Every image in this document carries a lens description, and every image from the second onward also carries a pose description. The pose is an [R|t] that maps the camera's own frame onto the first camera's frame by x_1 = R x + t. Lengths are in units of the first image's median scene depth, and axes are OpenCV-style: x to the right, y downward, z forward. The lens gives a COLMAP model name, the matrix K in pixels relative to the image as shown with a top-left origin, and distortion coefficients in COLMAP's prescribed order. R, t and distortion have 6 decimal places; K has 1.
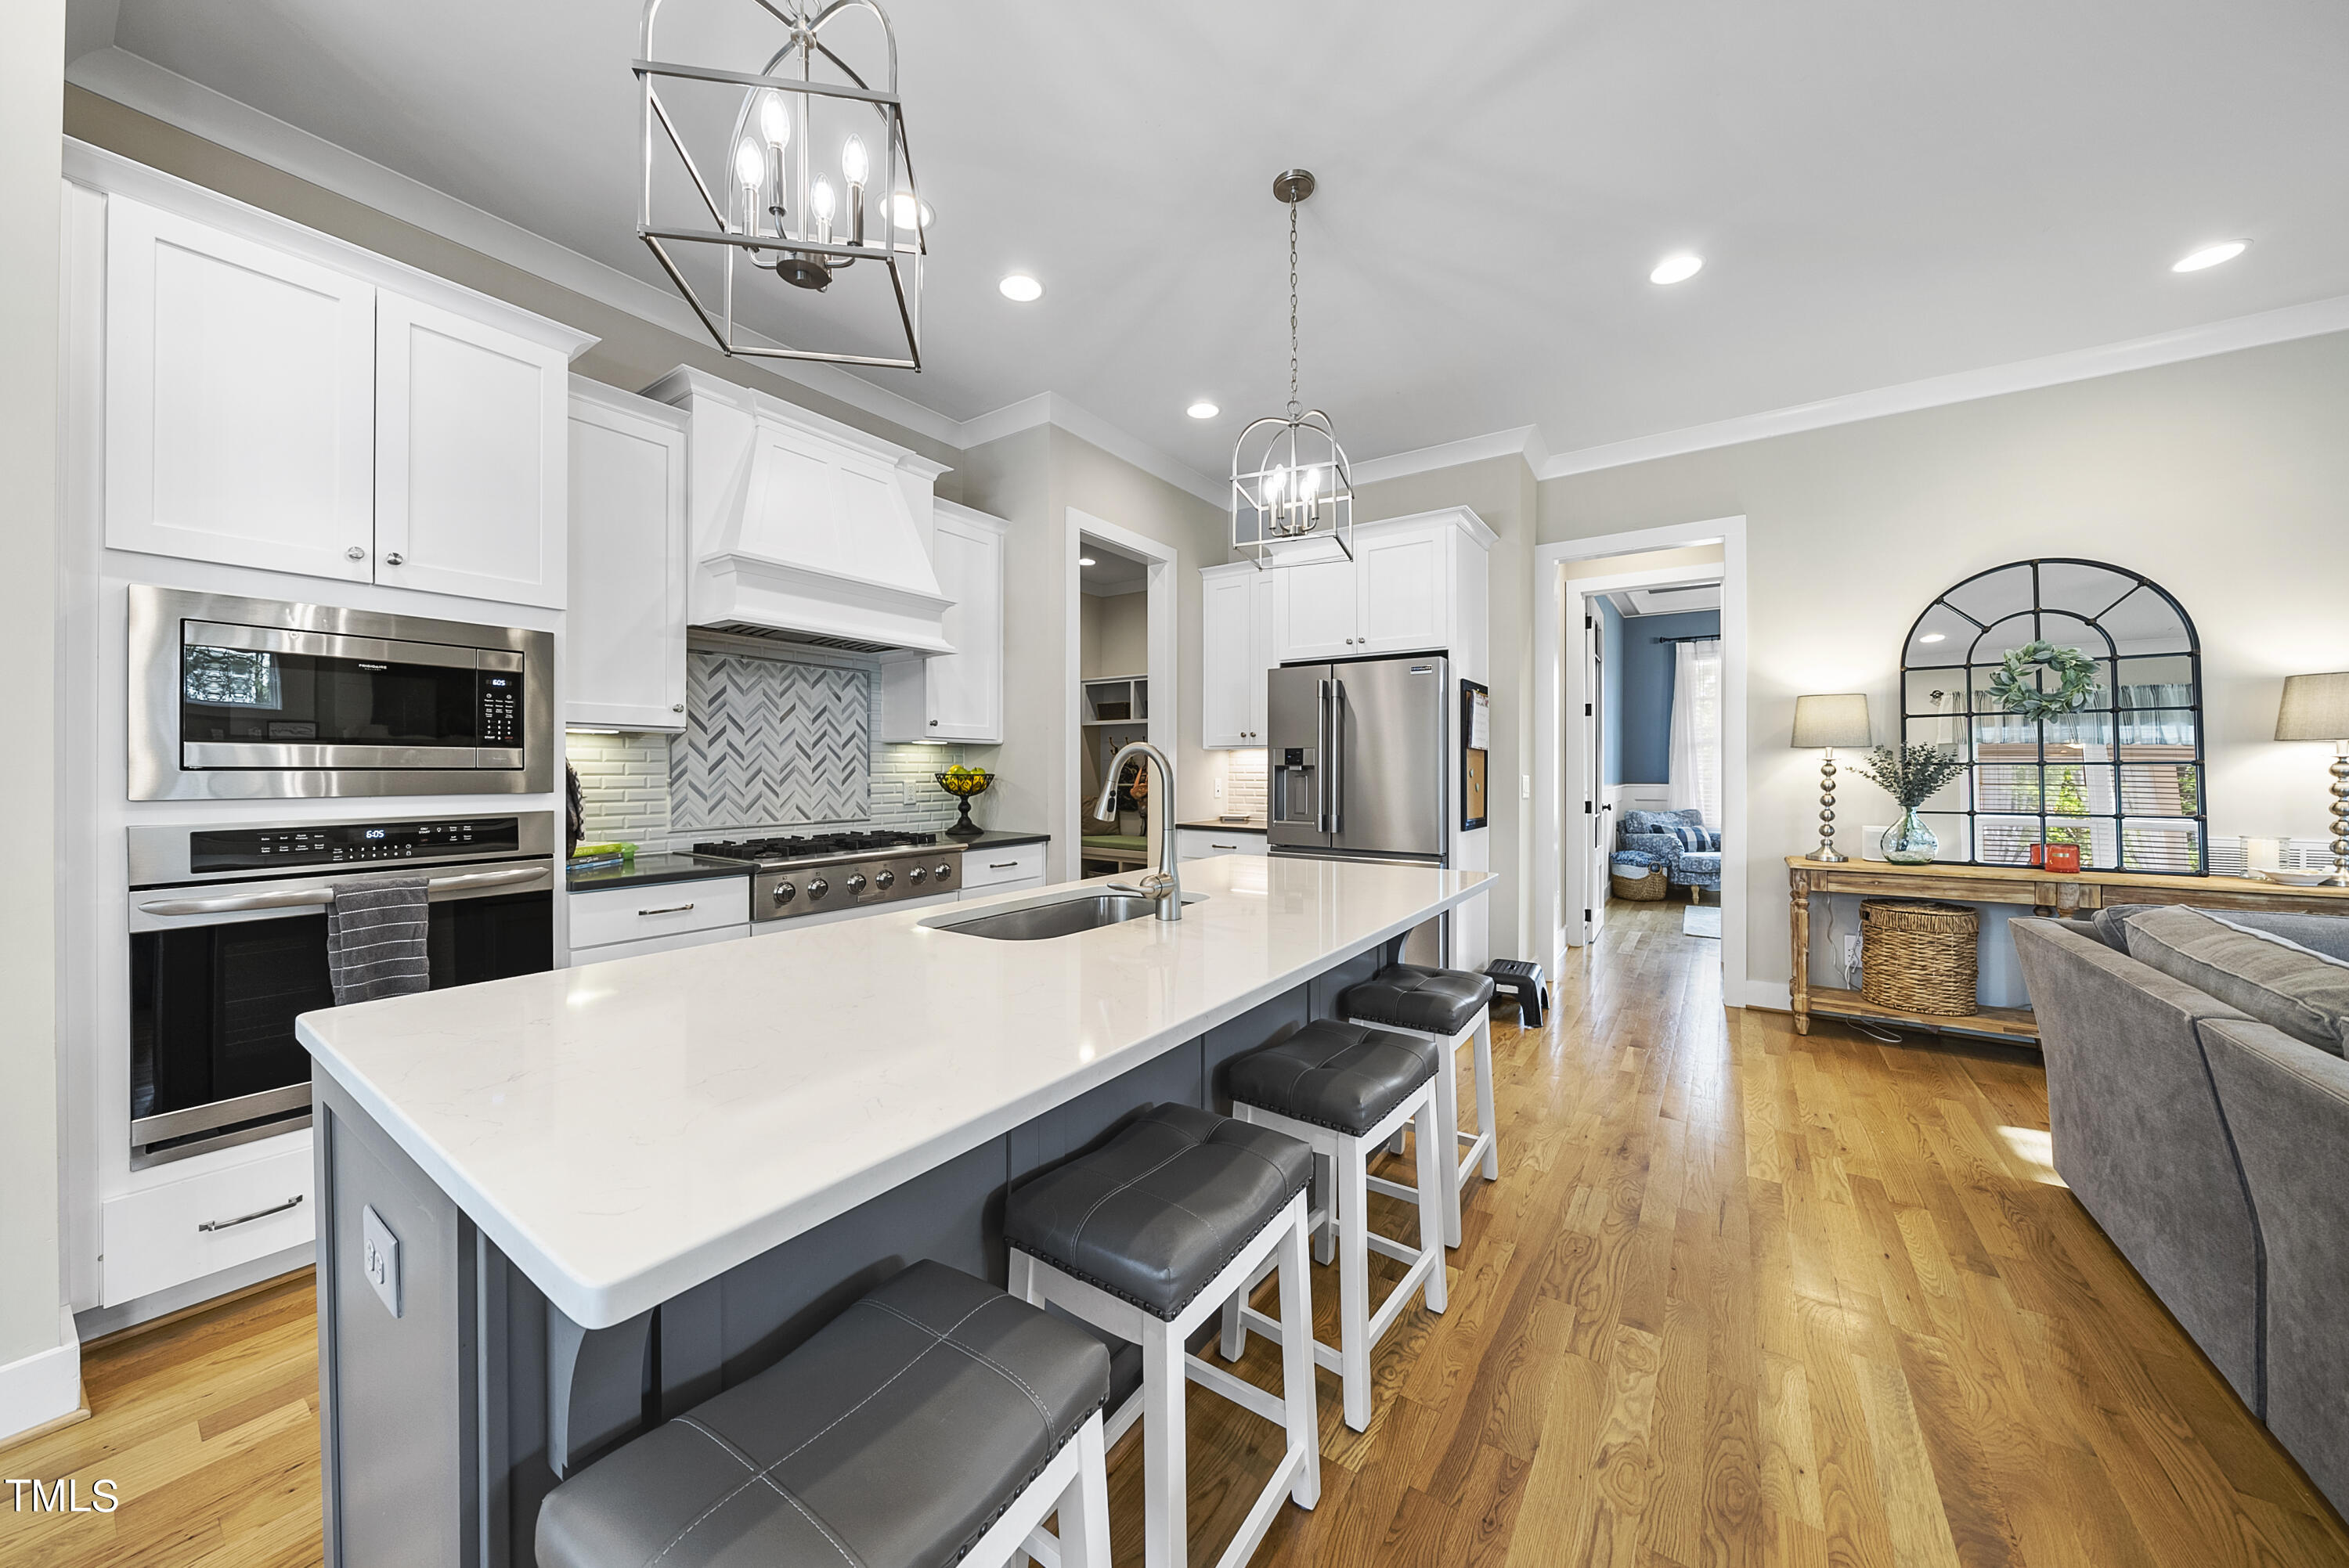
lens RADIAL K [[810.5, 0, 1153.7], [0, 810.5, 771.8], [0, 0, 1]] dist [-0.007331, 0.000239]
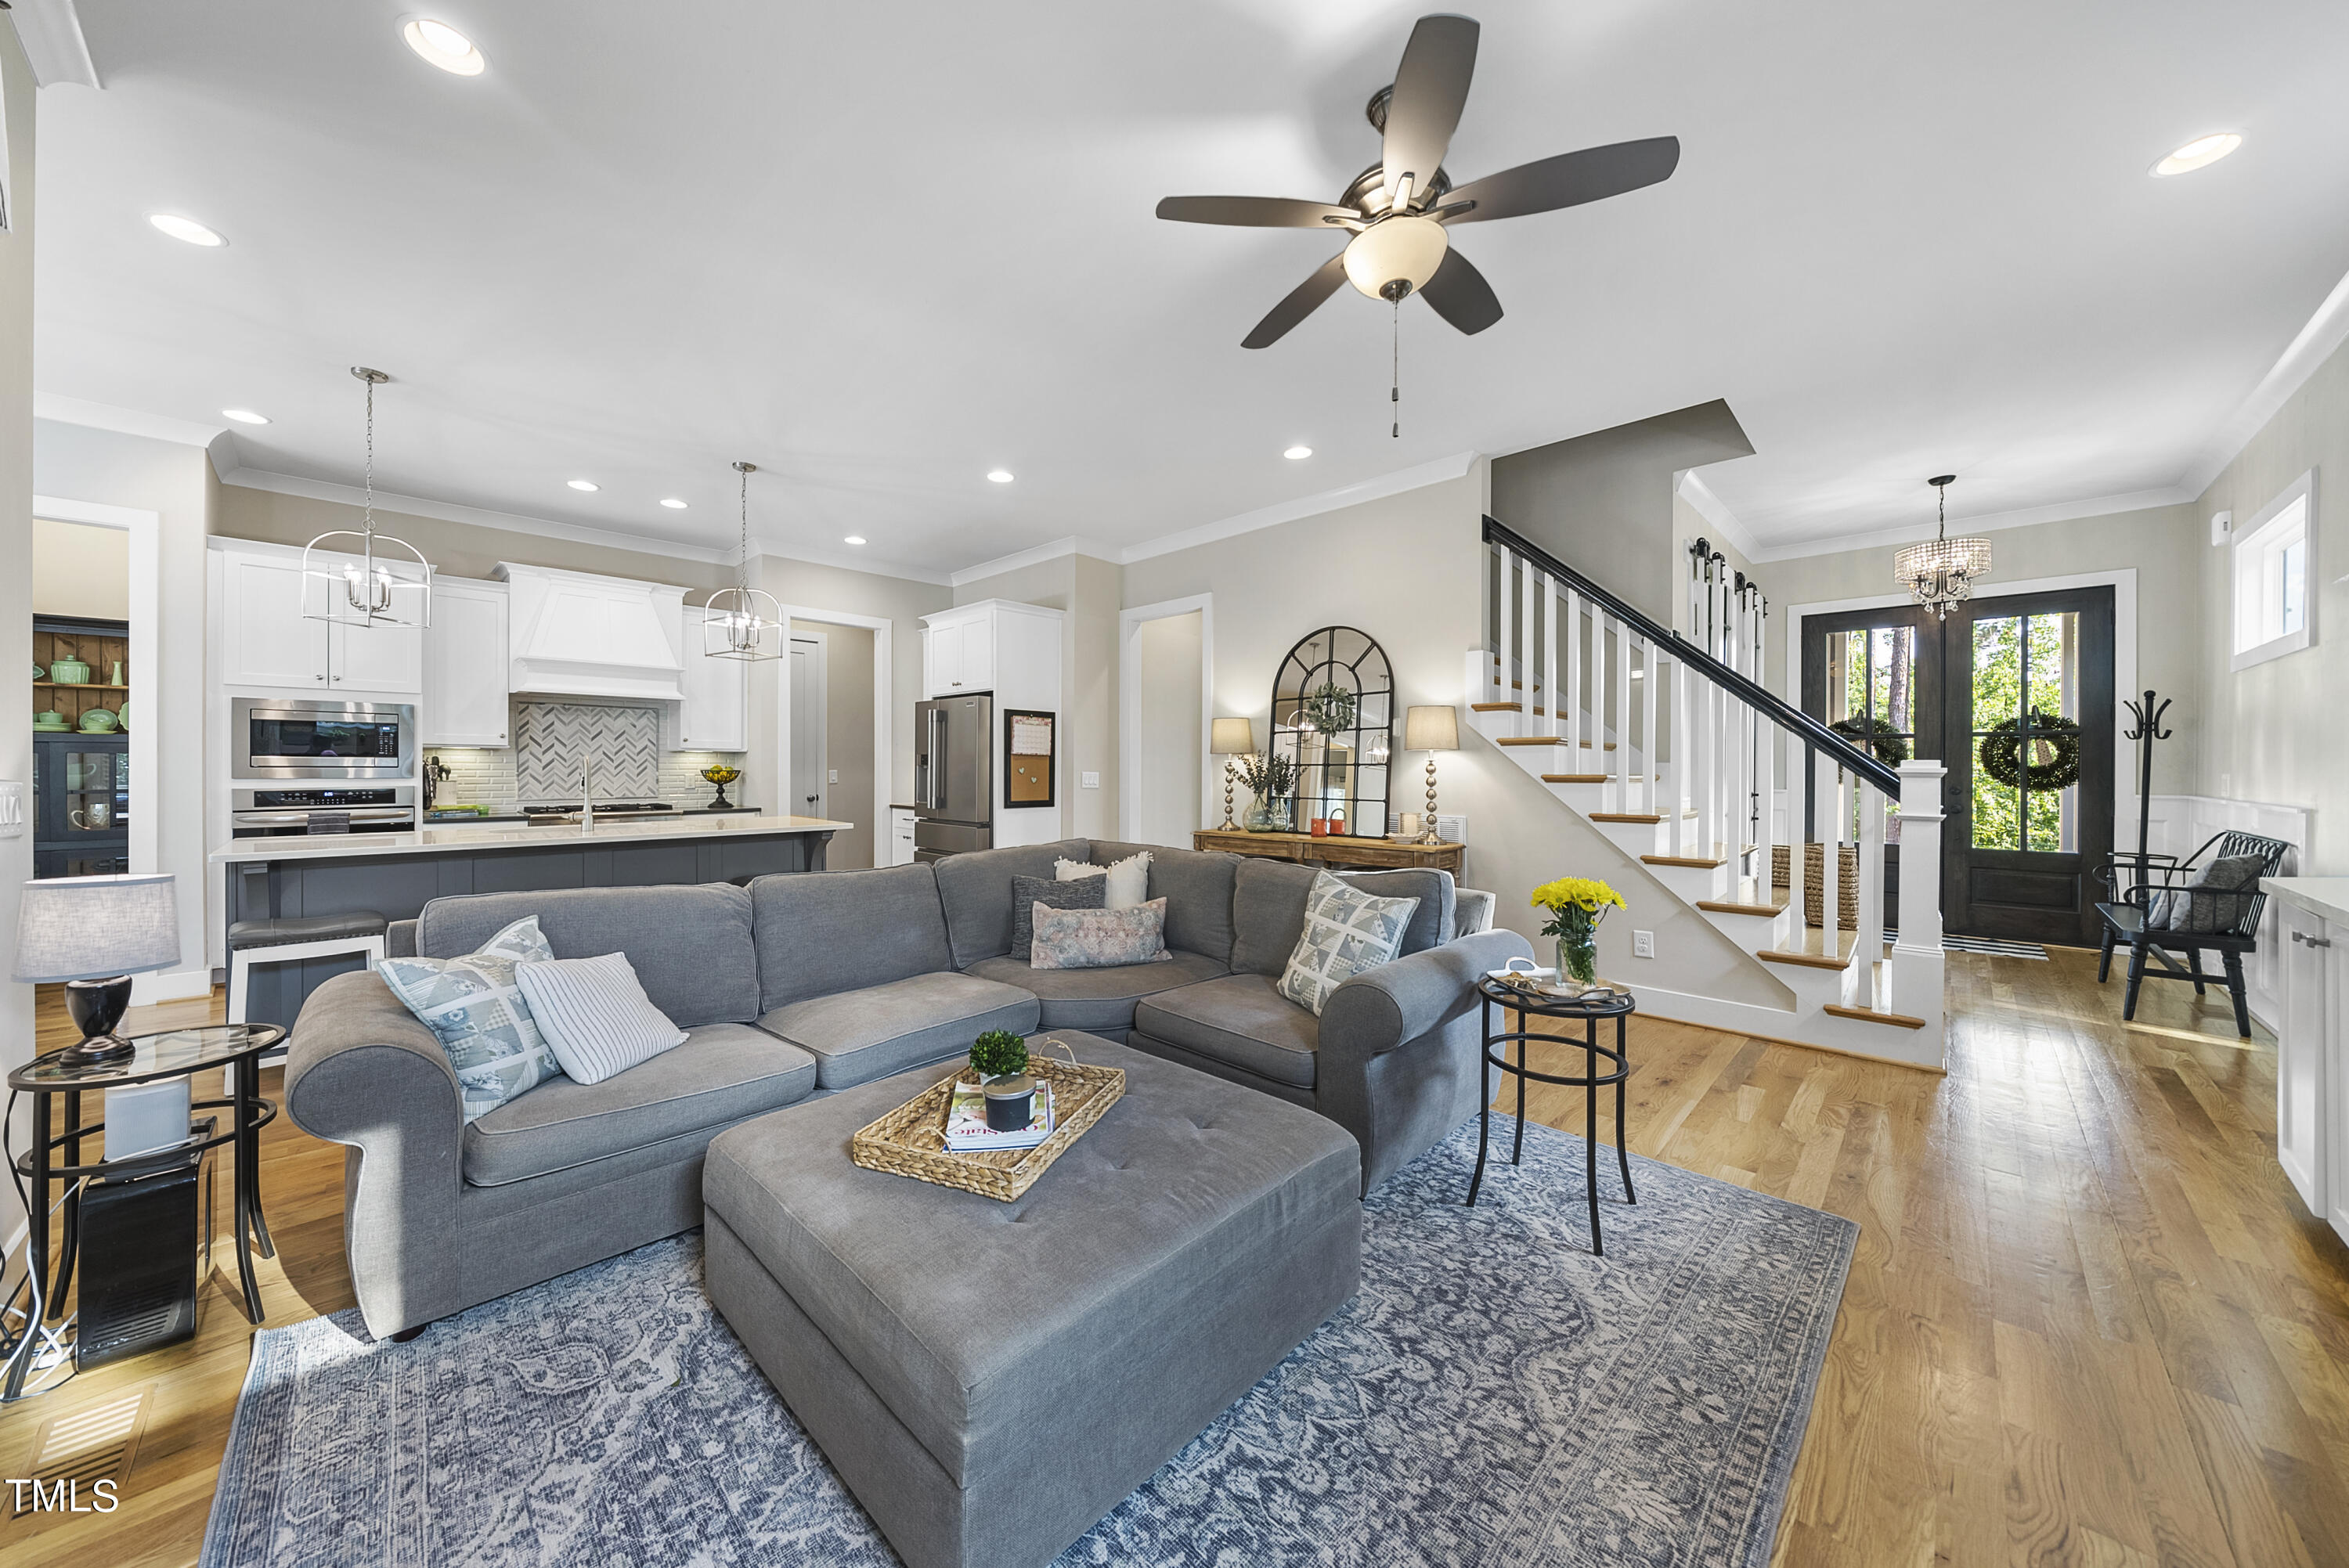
lens RADIAL K [[810.5, 0, 1153.8], [0, 810.5, 771.2], [0, 0, 1]] dist [-0.007331, 0.000239]
pose [[0.985587, 0.002656, -0.169149, 1.043065], [-0.002620, 0.999996, 0.000436, 0.001662], [0.169149, 0.000014, 0.985590, -0.528371]]
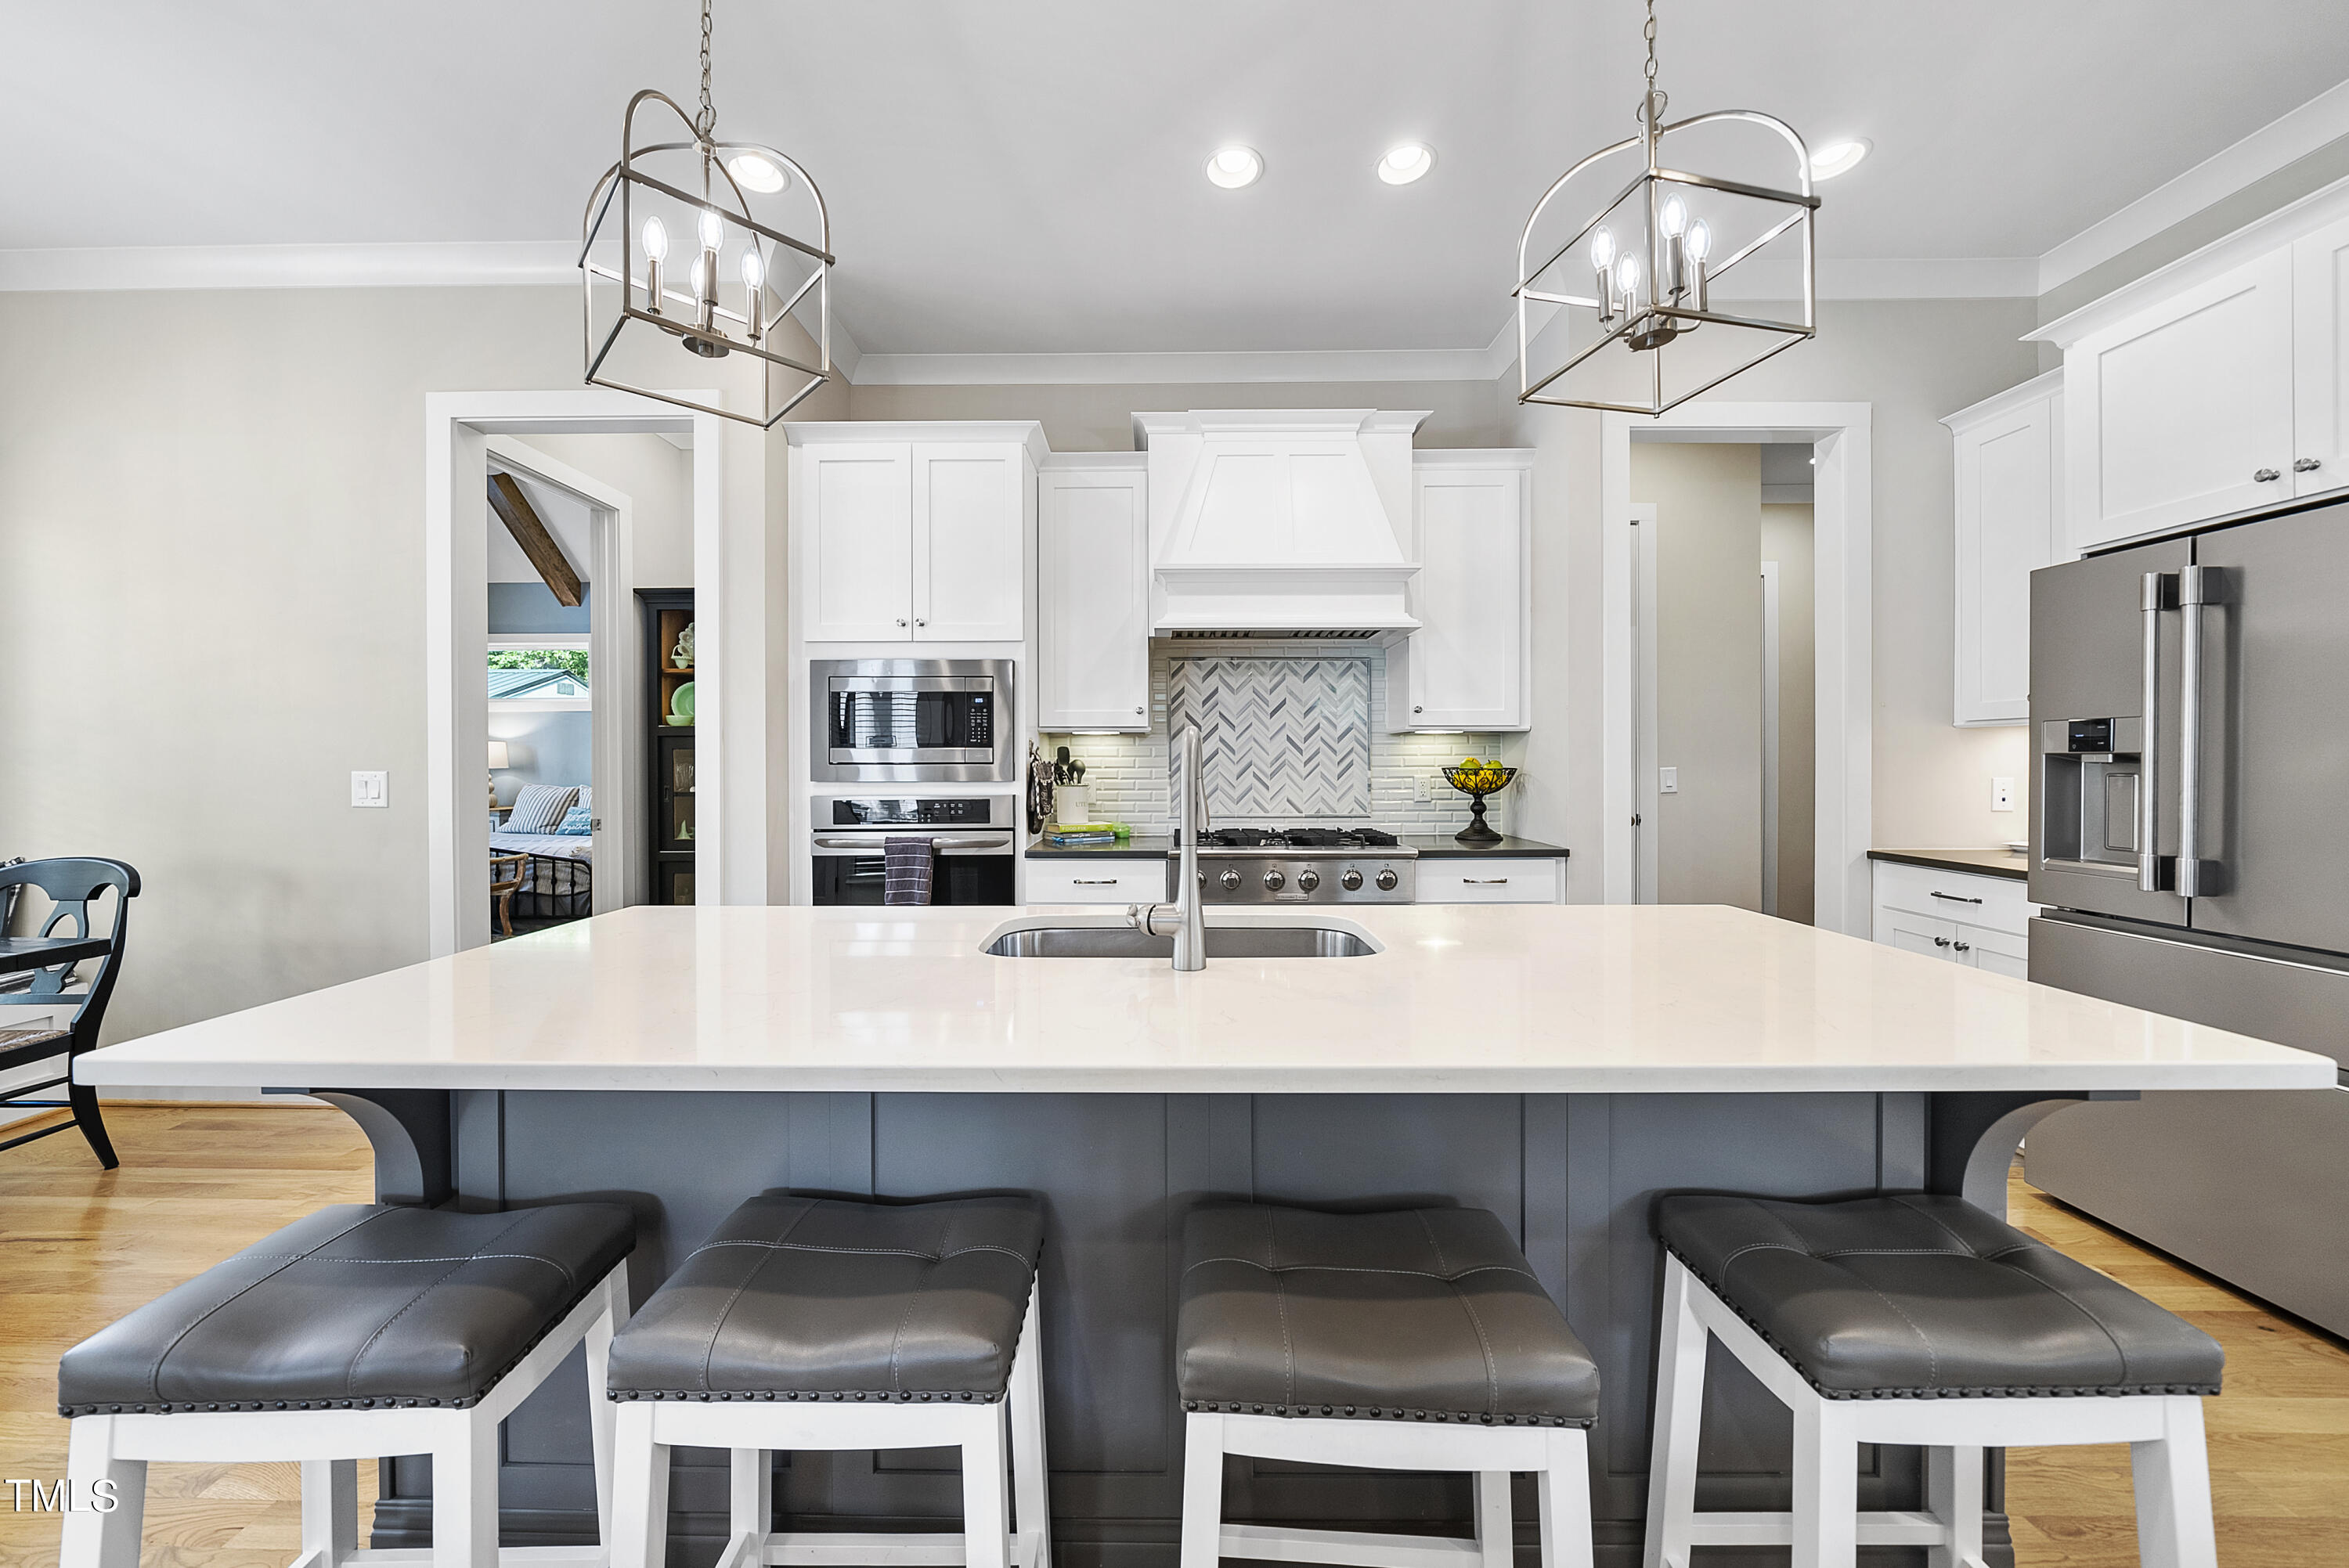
lens RADIAL K [[810.5, 0, 1154.3], [0, 810.5, 769.9], [0, 0, 1]] dist [-0.007331, 0.000239]
pose [[0.567602, 0.004856, -0.823289, 0.307433], [-0.000104, 0.999983, 0.005827, -0.000262], [0.823303, -0.003221, 0.567593, 0.288510]]
